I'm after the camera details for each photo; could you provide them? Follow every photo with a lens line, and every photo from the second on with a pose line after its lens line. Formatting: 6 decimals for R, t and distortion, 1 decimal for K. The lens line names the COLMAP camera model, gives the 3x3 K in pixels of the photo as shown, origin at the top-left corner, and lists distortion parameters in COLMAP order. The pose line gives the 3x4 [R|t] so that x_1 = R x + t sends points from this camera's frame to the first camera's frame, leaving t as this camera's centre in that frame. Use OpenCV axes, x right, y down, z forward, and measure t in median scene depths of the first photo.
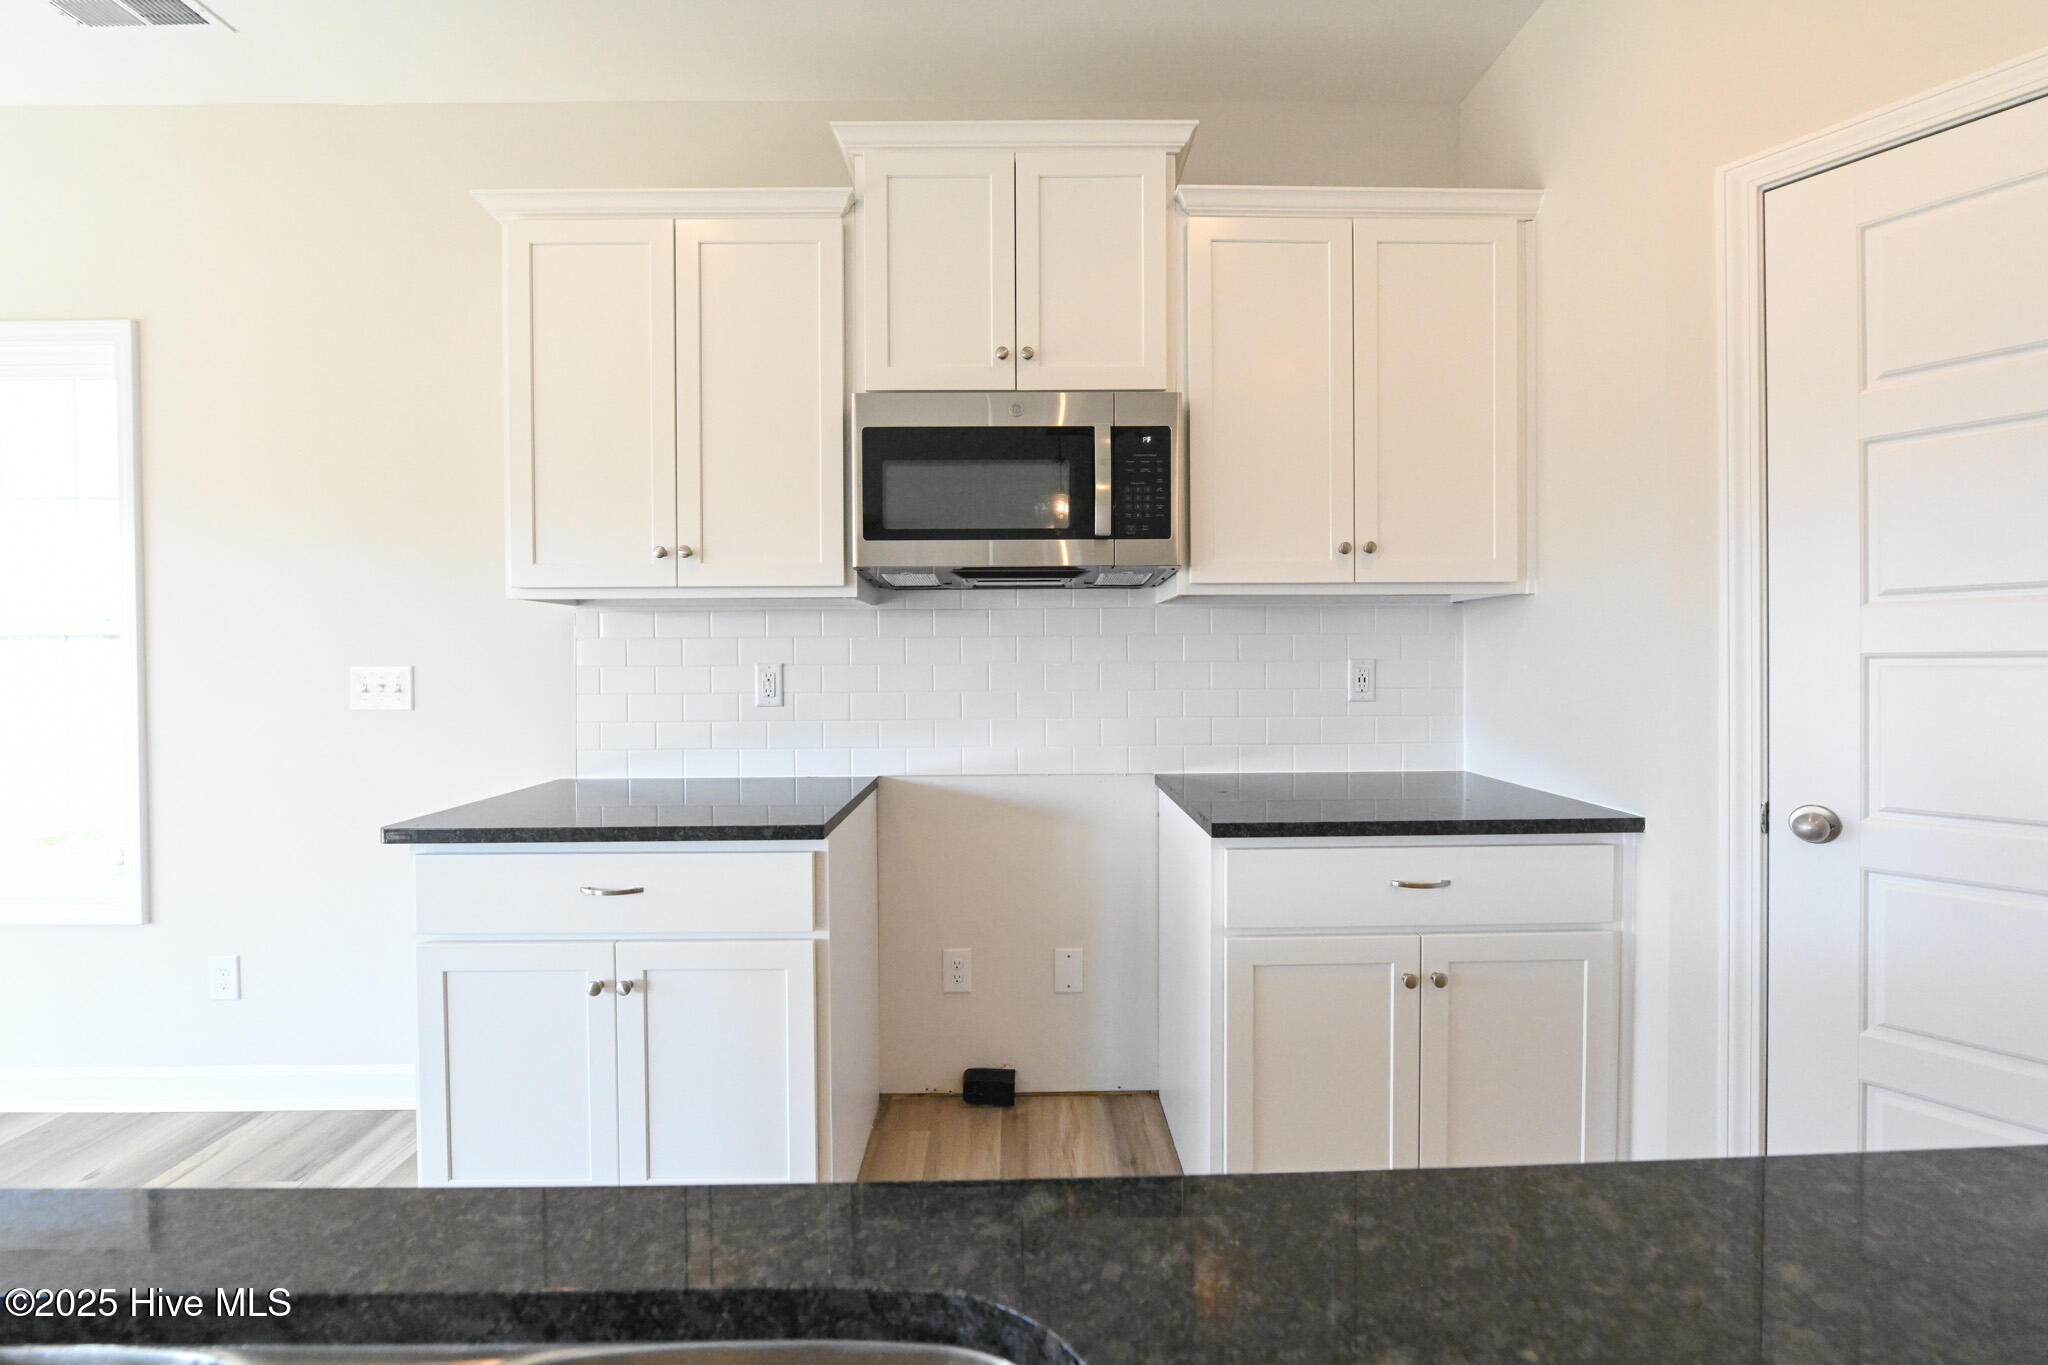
lens RADIAL K [[814.8, 0, 1024.2], [0, 814.8, 670.9], [0, 0, 1]] dist [-0.010258, -0.000485]
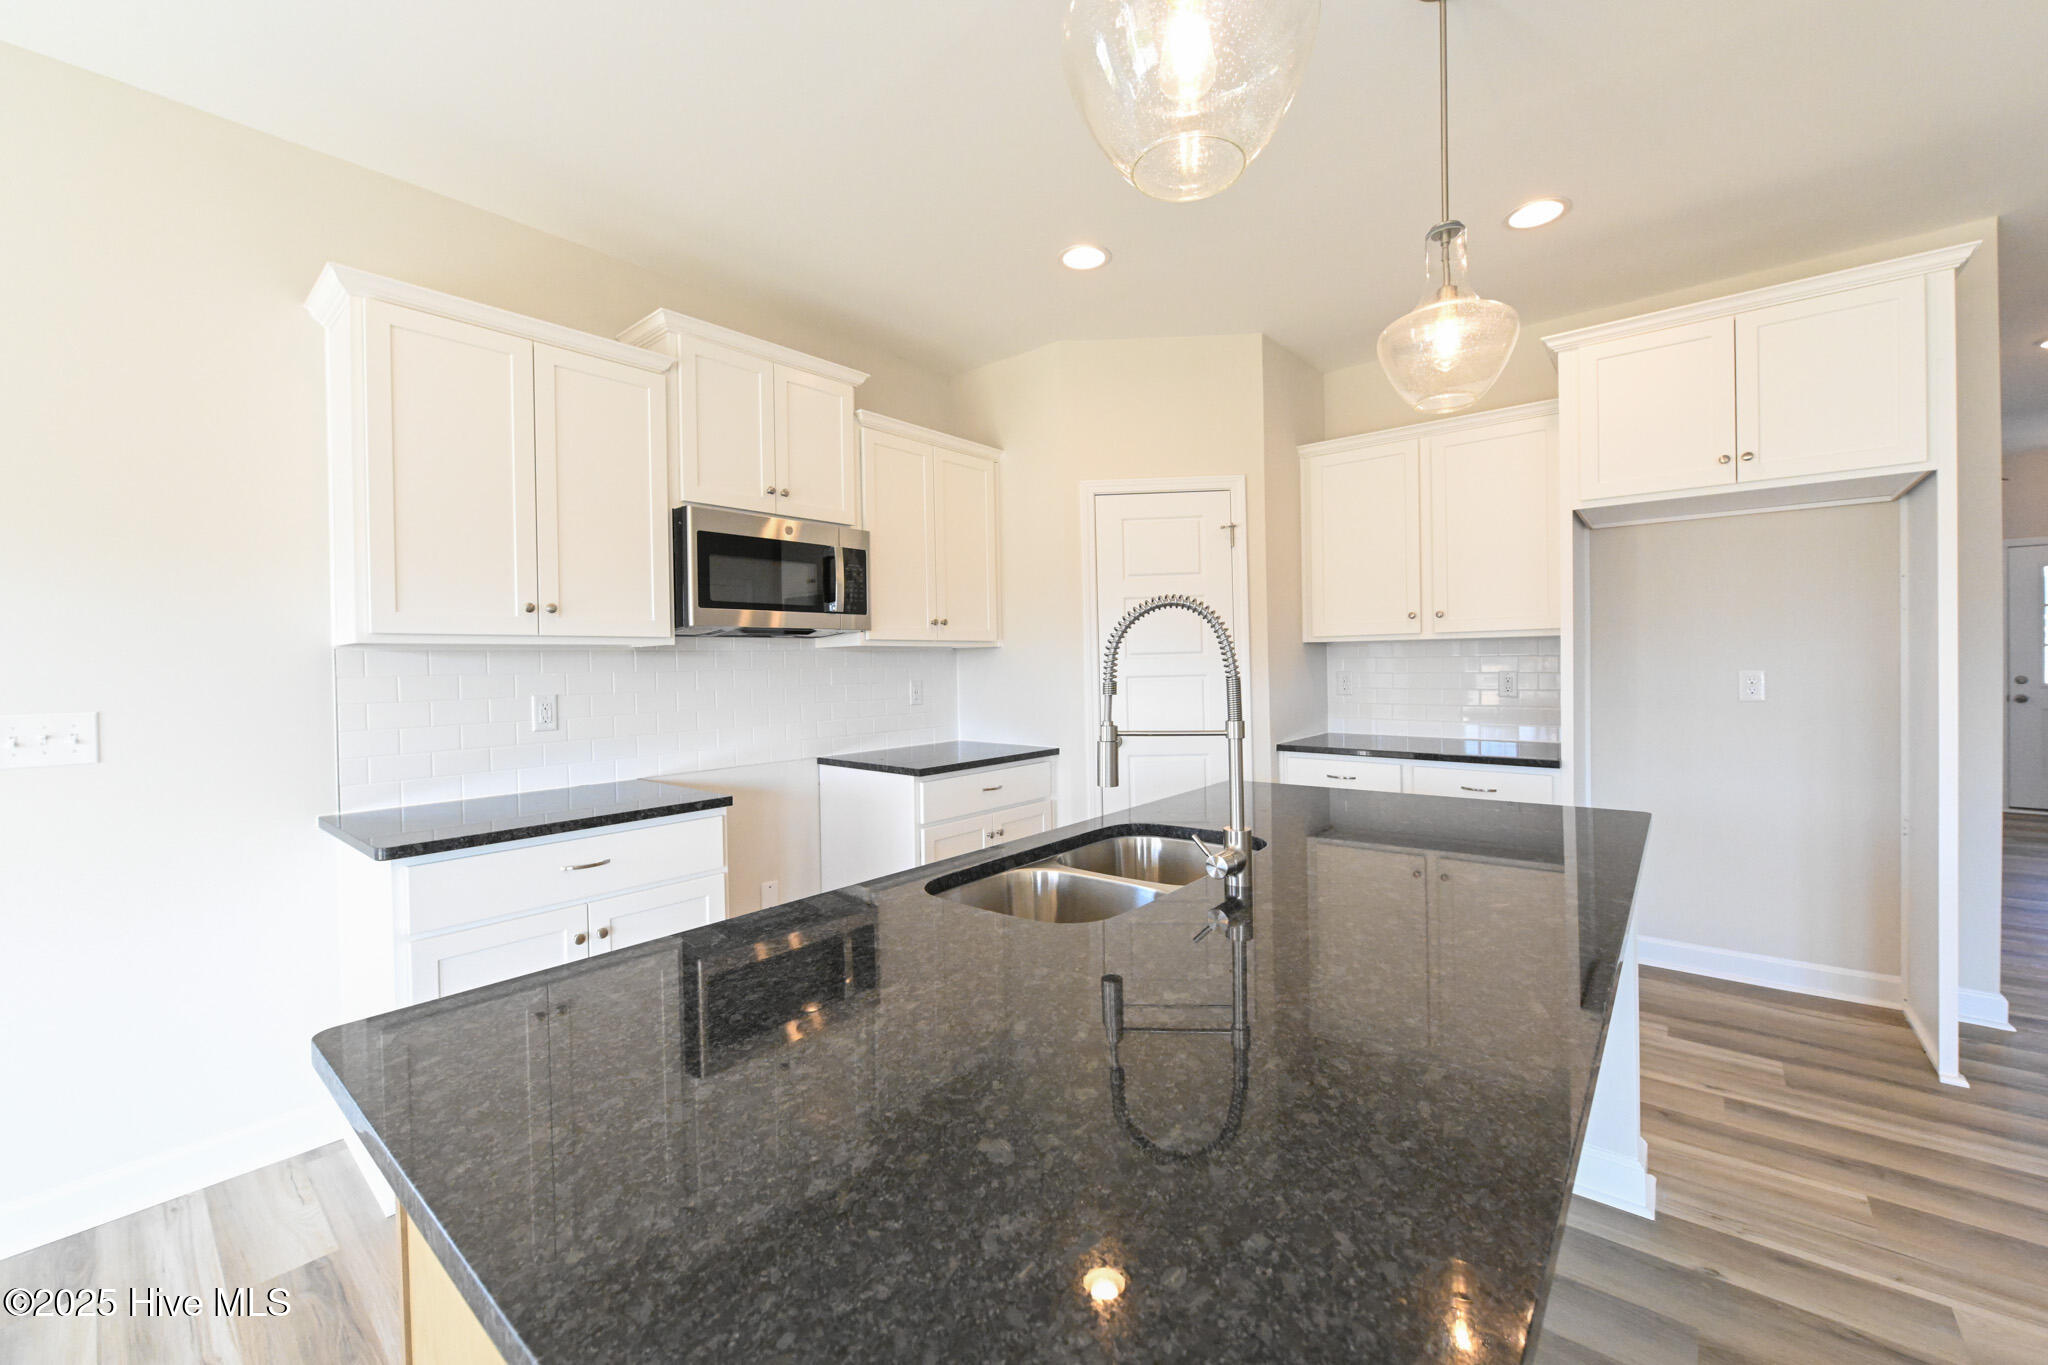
lens RADIAL K [[814.8, 0, 1024.2], [0, 814.8, 670.9], [0, 0, 1]] dist [-0.010258, -0.000485]
pose [[0.655545, -0.012637, 0.755050, -0.881383], [0.023690, 0.999712, -0.003836, -0.027359], [-0.754784, 0.020401, 0.655656, -0.379488]]
